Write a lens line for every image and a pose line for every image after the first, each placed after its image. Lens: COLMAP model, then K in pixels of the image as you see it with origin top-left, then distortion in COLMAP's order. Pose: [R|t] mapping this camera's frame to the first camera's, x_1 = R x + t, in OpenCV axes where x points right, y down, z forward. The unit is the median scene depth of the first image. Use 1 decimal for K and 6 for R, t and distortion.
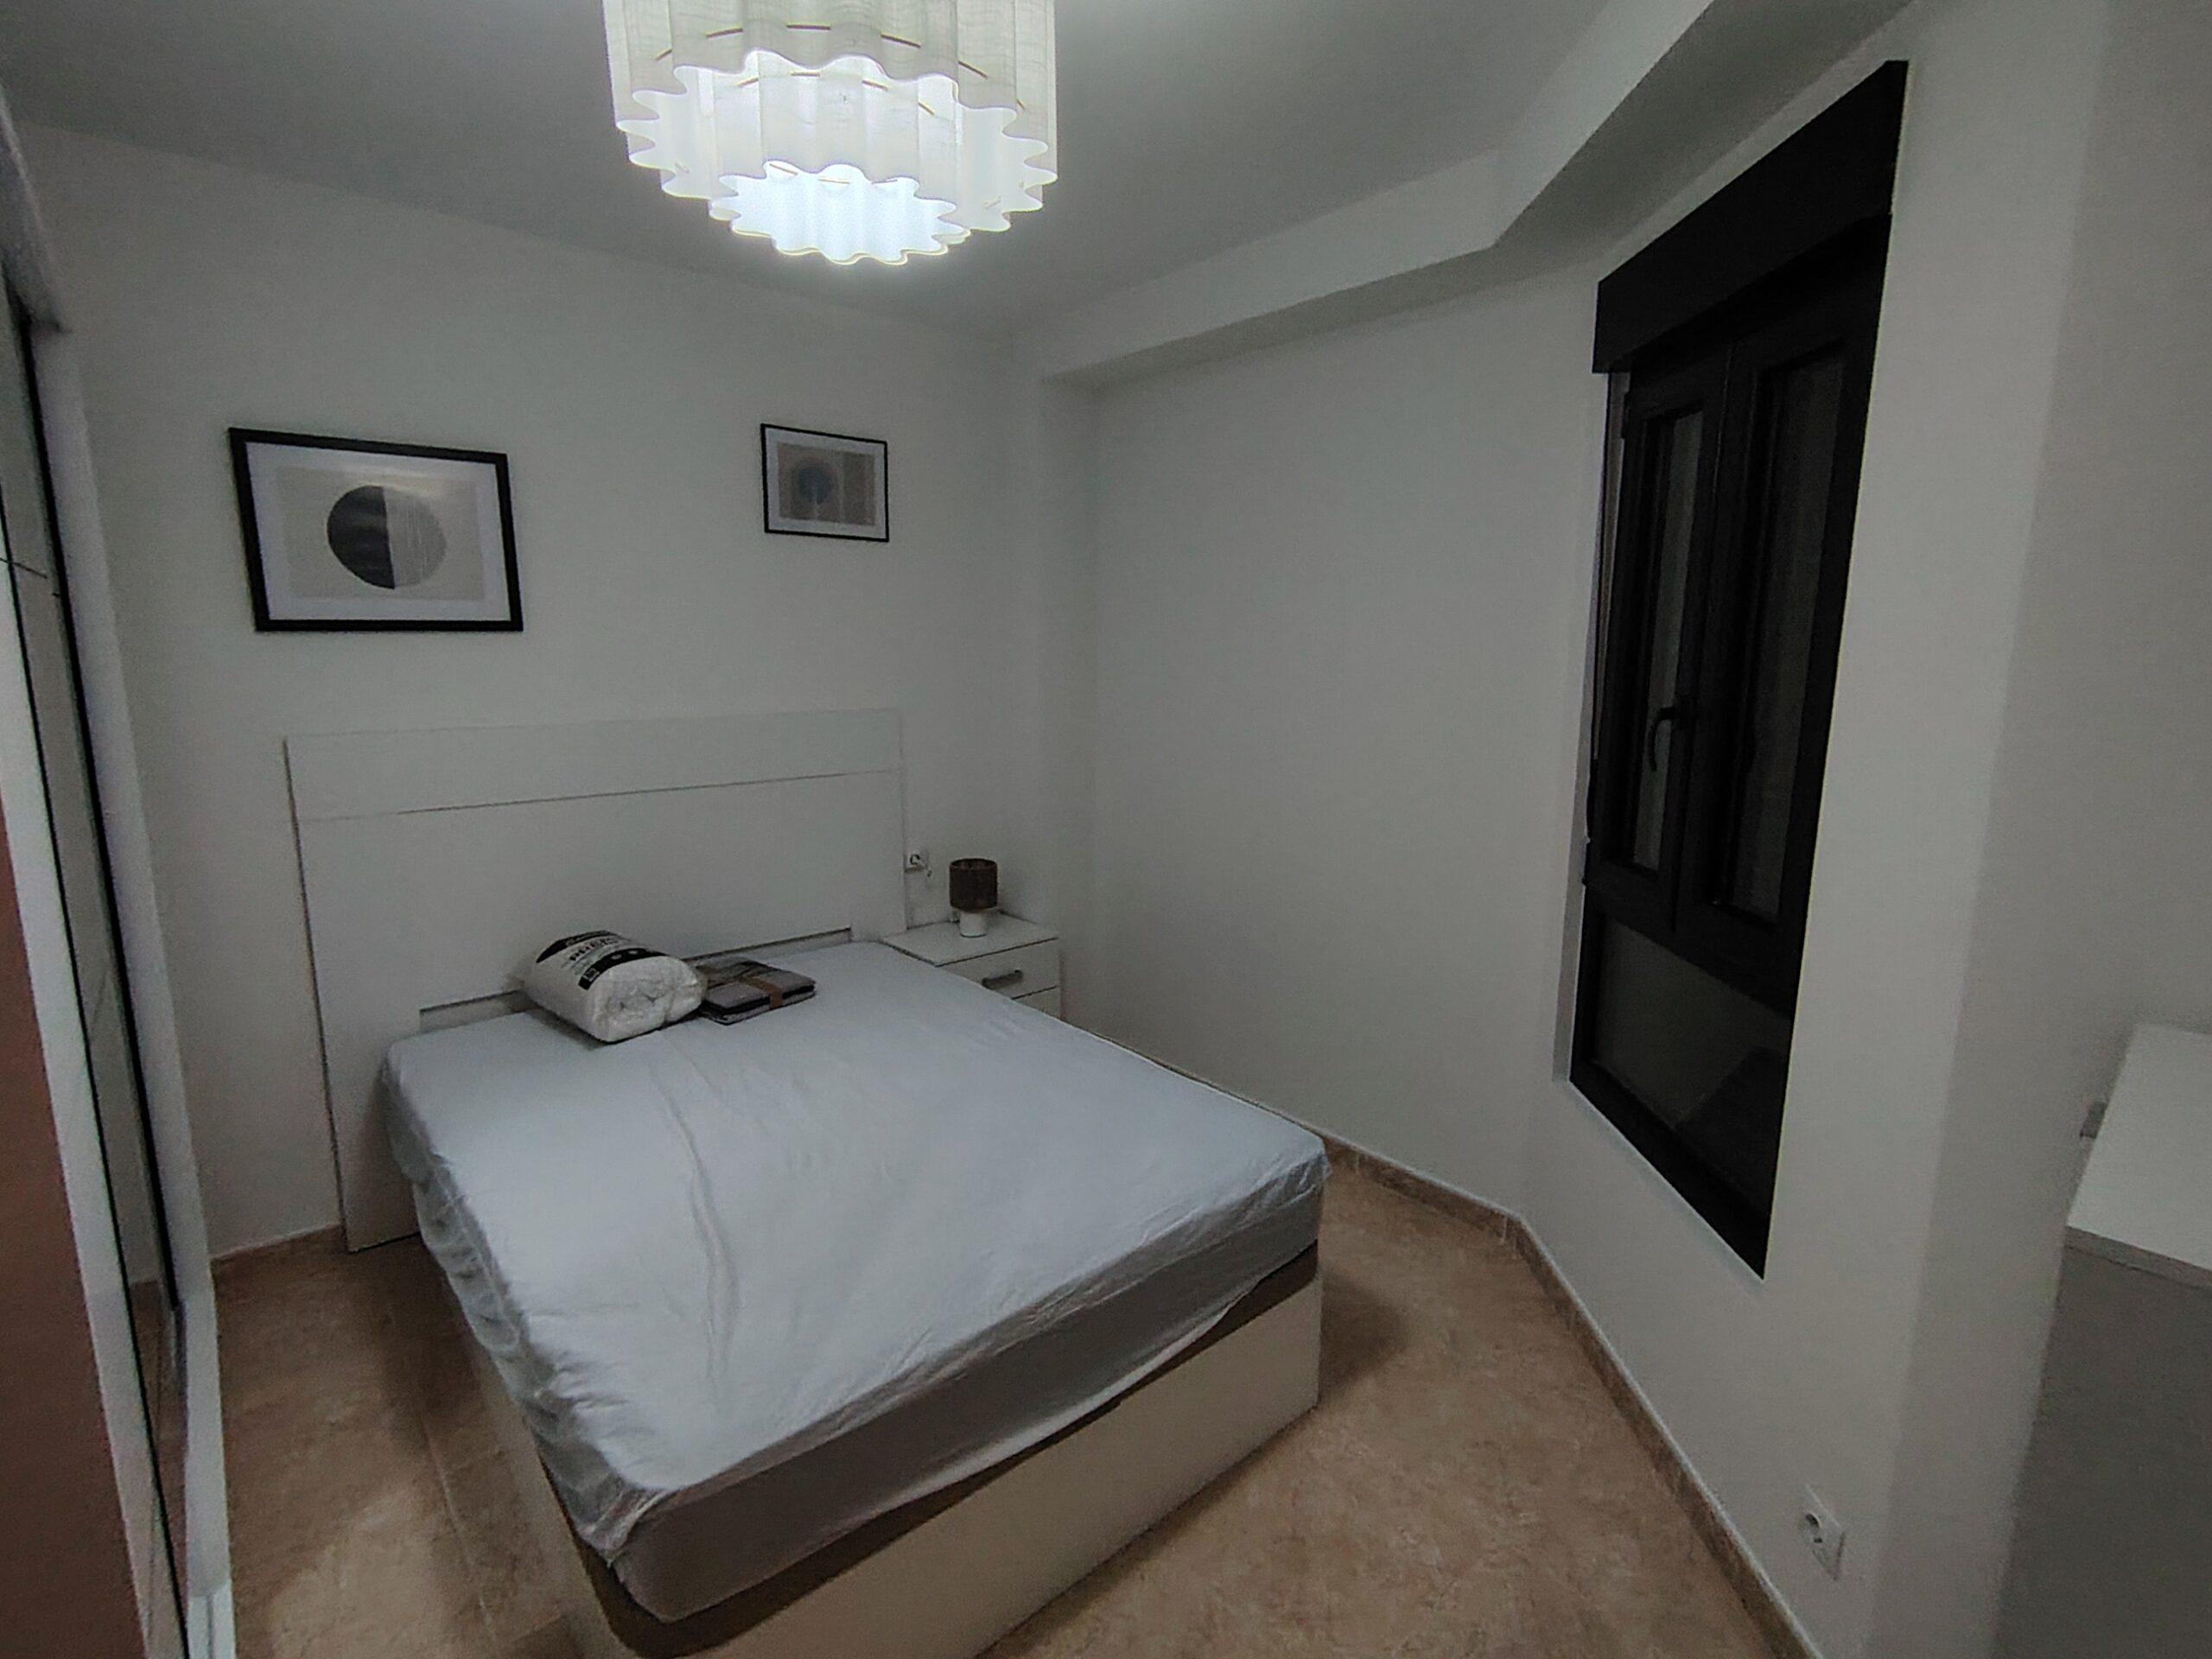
lens RADIAL K [[1042.1, 0, 1107.1], [0, 1042.1, 814.6], [0, 0, 1]] dist [0.005377, -0.001353]
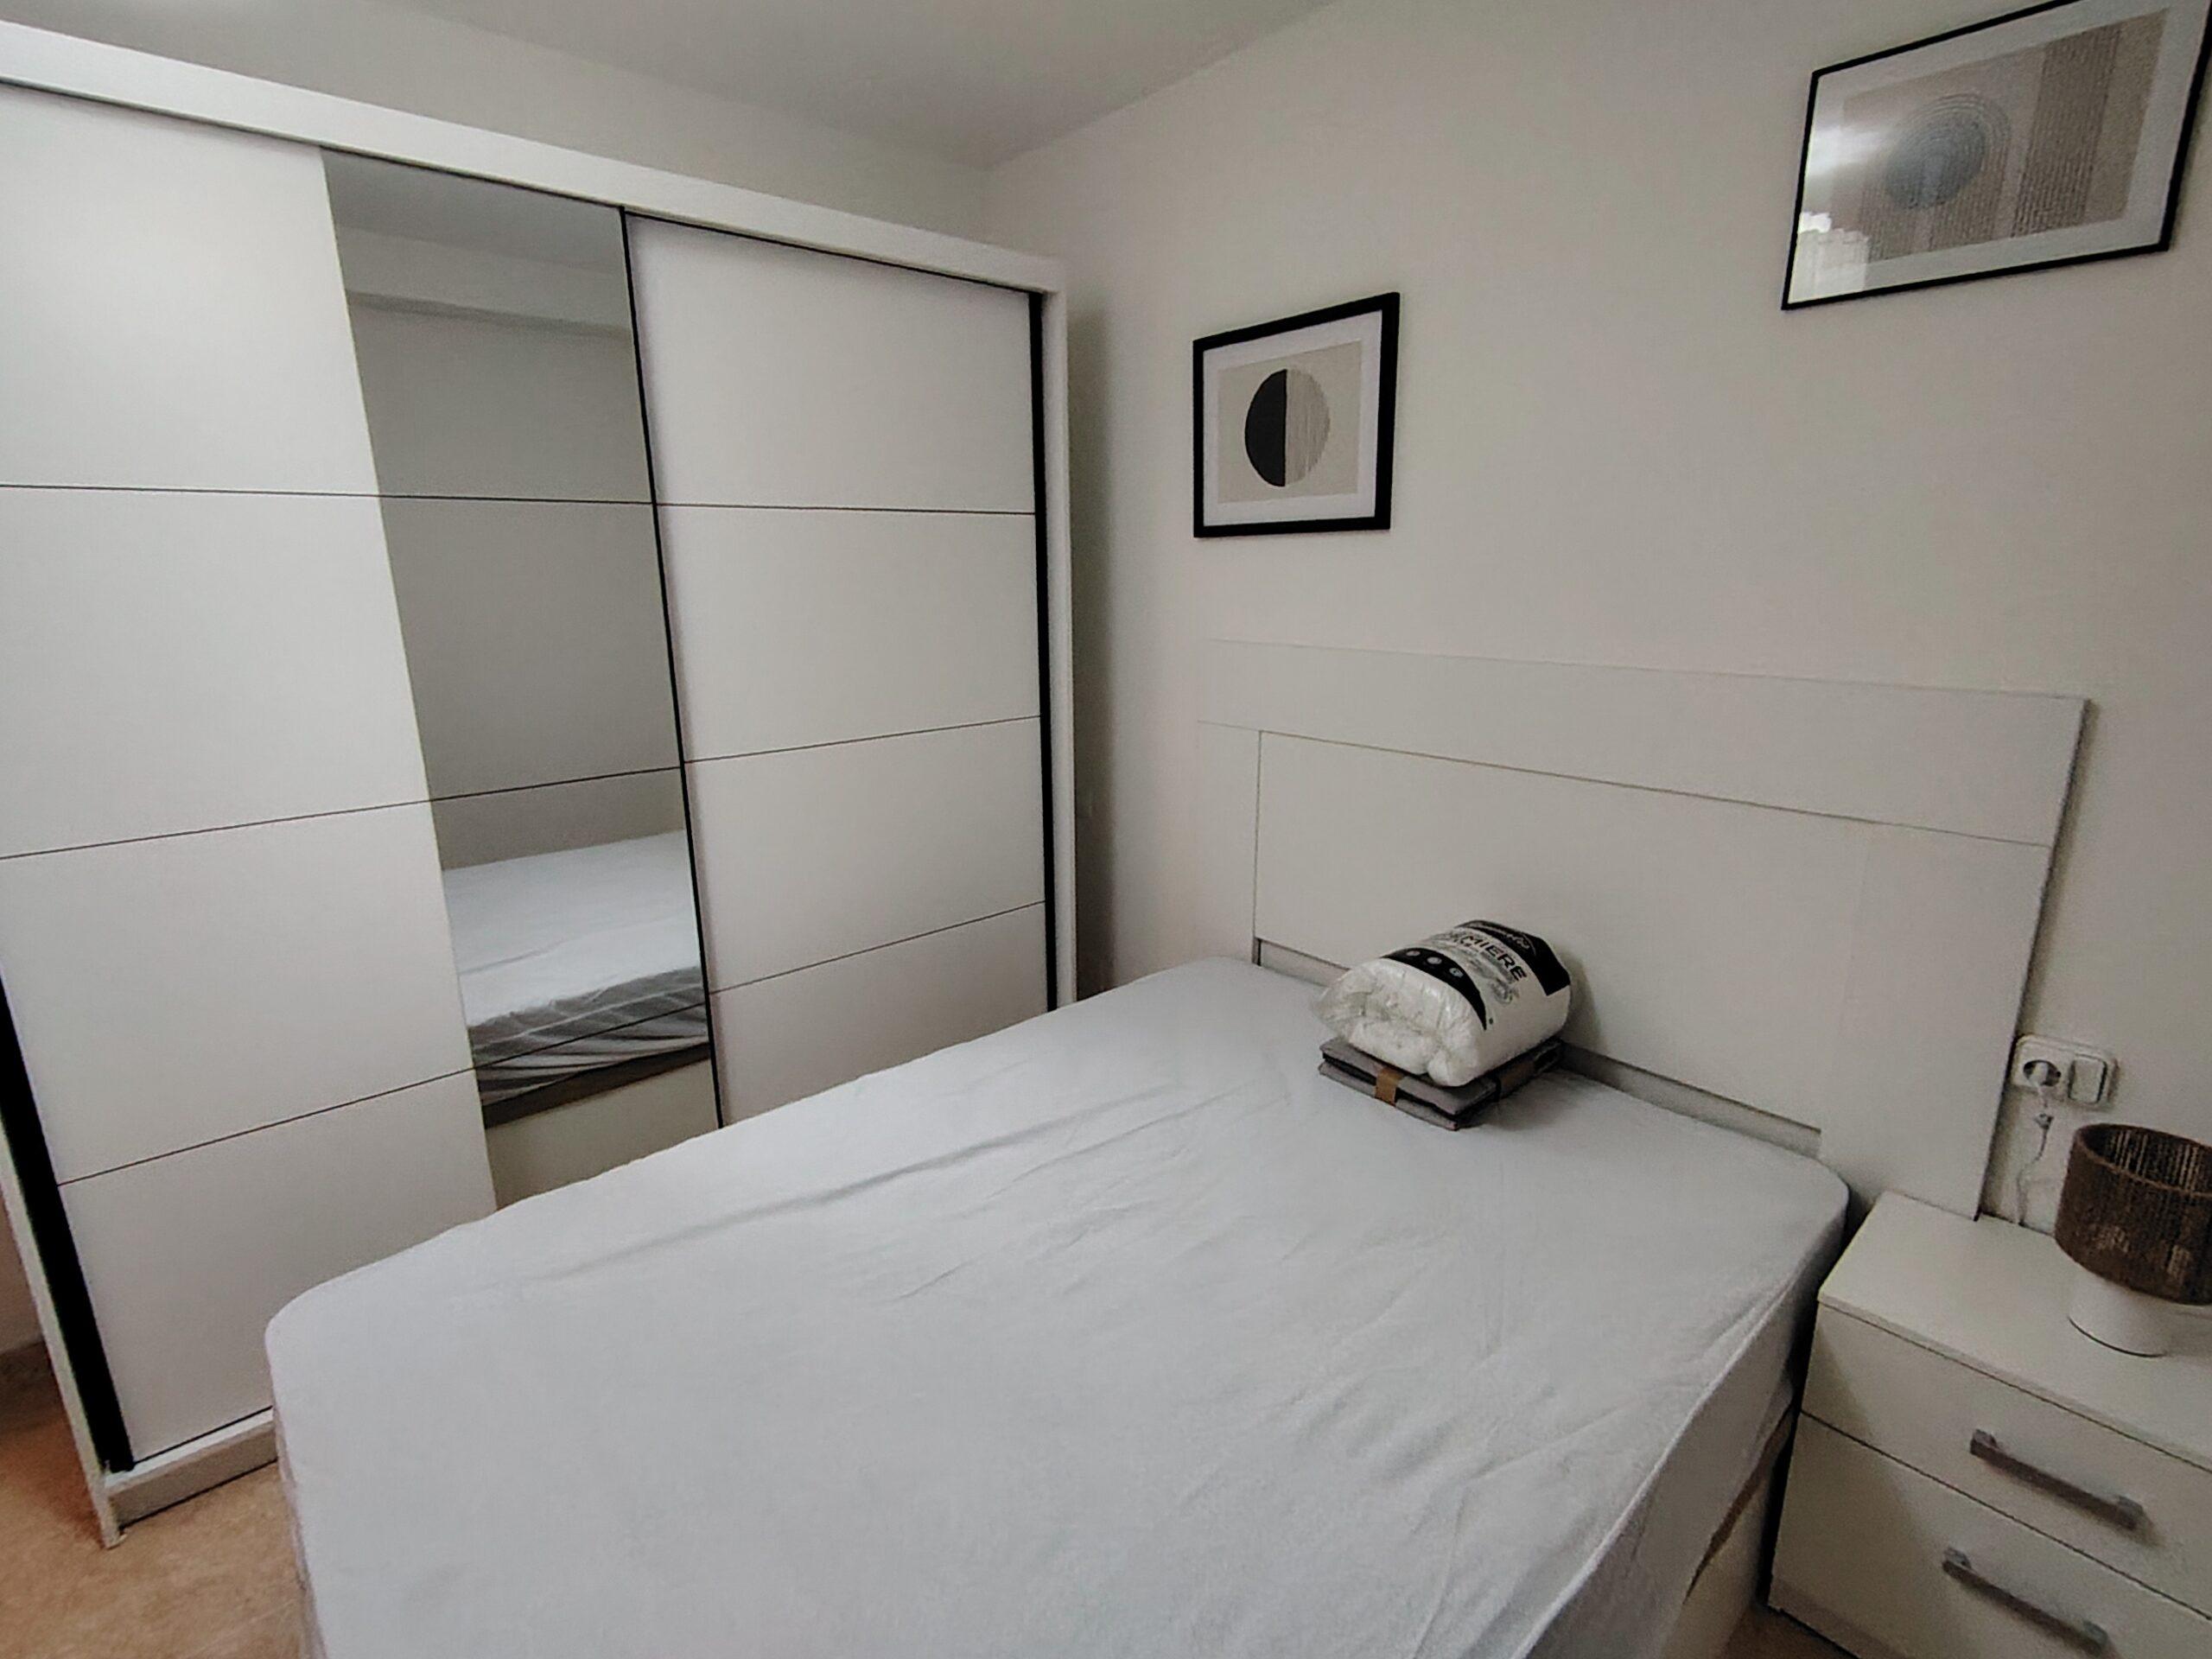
lens RADIAL K [[1042.1, 0, 1107.1], [0, 1042.1, 814.4], [0, 0, 1]] dist [0.005377, -0.001353]
pose [[0.012229, 0.243372, -0.969856, 0.261598], [-0.142810, 0.960410, 0.239201, -0.135525], [0.989675, 0.135580, 0.046500, 0.835686]]
